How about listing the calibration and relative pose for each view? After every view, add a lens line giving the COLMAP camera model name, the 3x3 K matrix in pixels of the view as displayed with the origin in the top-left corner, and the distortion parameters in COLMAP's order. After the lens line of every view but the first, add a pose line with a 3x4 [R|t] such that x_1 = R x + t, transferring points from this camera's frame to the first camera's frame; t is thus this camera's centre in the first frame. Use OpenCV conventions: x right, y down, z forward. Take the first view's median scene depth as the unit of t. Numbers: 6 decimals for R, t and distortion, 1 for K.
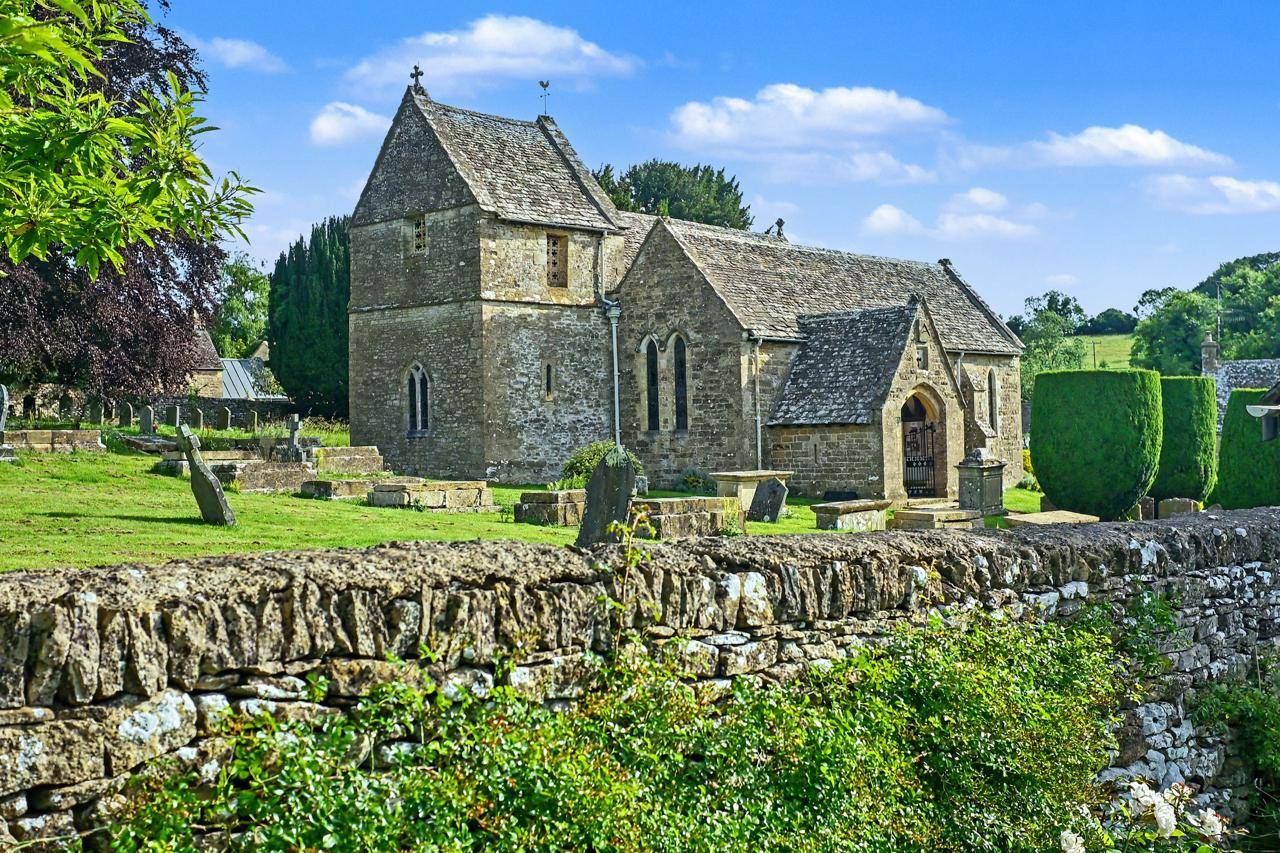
lens RADIAL K [[1559.7, 0, 640.0], [0, 1559.7, 426.5], [0, 0, 1]] dist [0.028666, -0.014976]
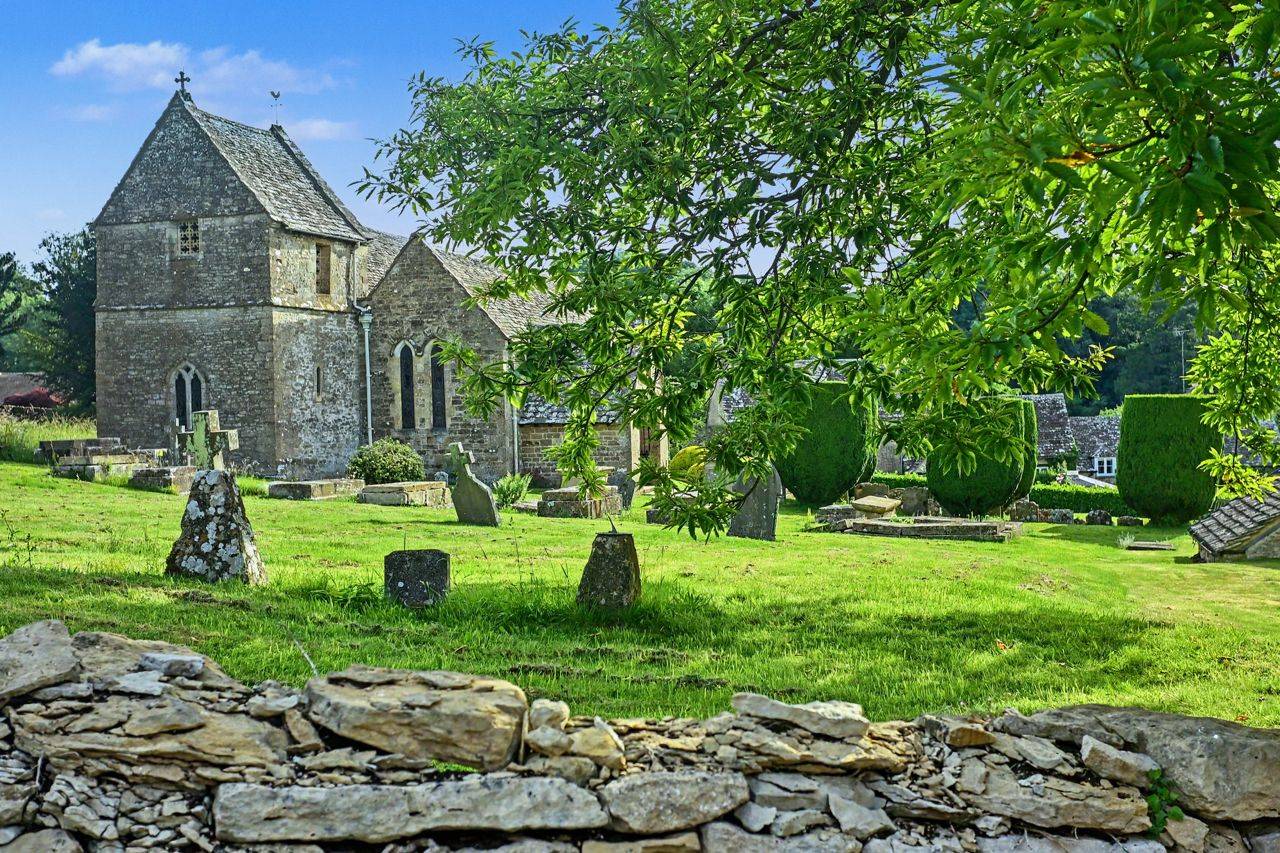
lens RADIAL K [[1559.7, 0, 640.0], [0, 1559.7, 426.5], [0, 0, 1]] dist [0.028666, -0.014976]
pose [[0.911327, -0.003170, 0.411670, -1.545605], [-0.001892, 0.999928, 0.011889, -0.065186], [-0.411678, -0.011613, 0.911255, -0.287367]]
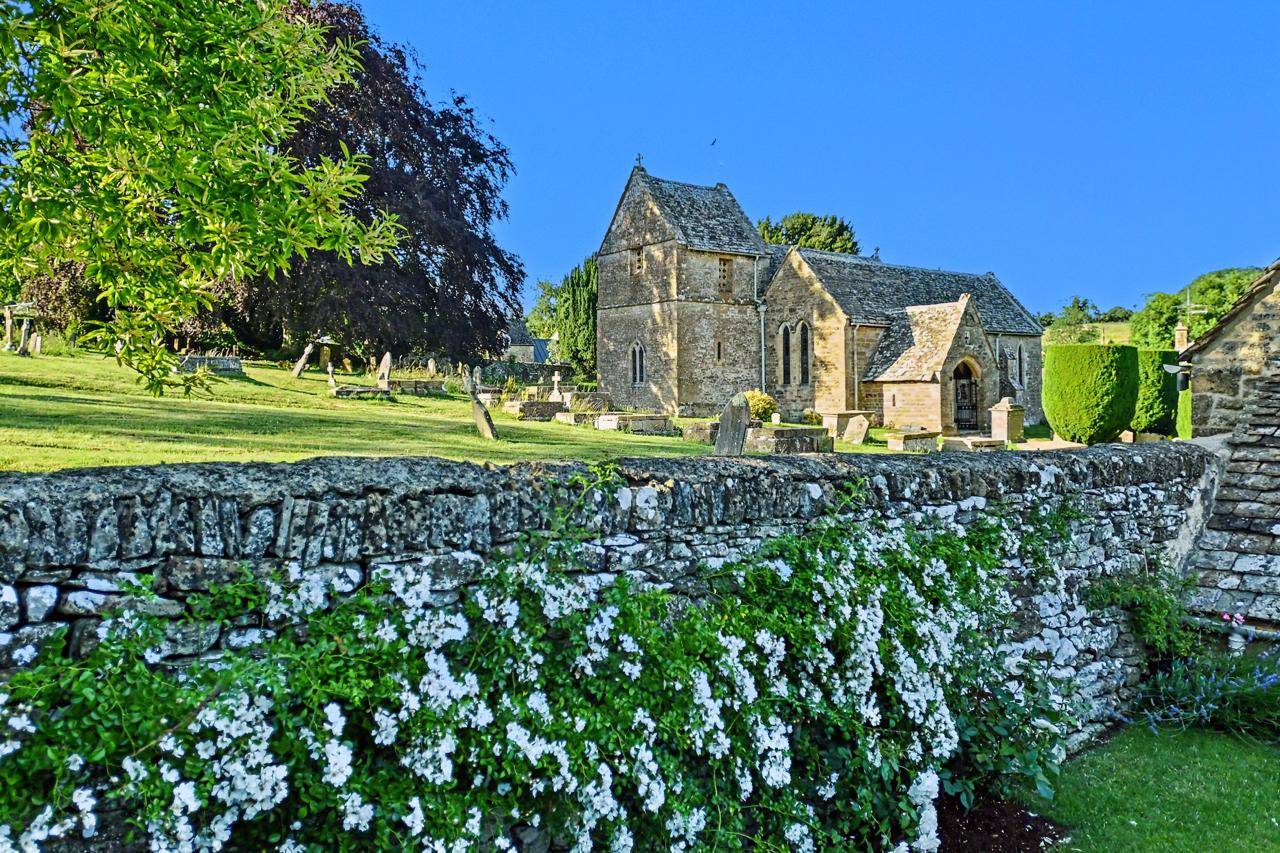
lens RADIAL K [[961.7, 0, 638.6], [0, 961.7, 403.0], [0, 0, 1]] dist [0.076359, -0.136762]
pose [[0.986346, 0.011289, -0.164297, 0.111751], [-0.007742, 0.999723, 0.022210, 0.006268], [0.164503, -0.020635, 0.986161, 0.146933]]
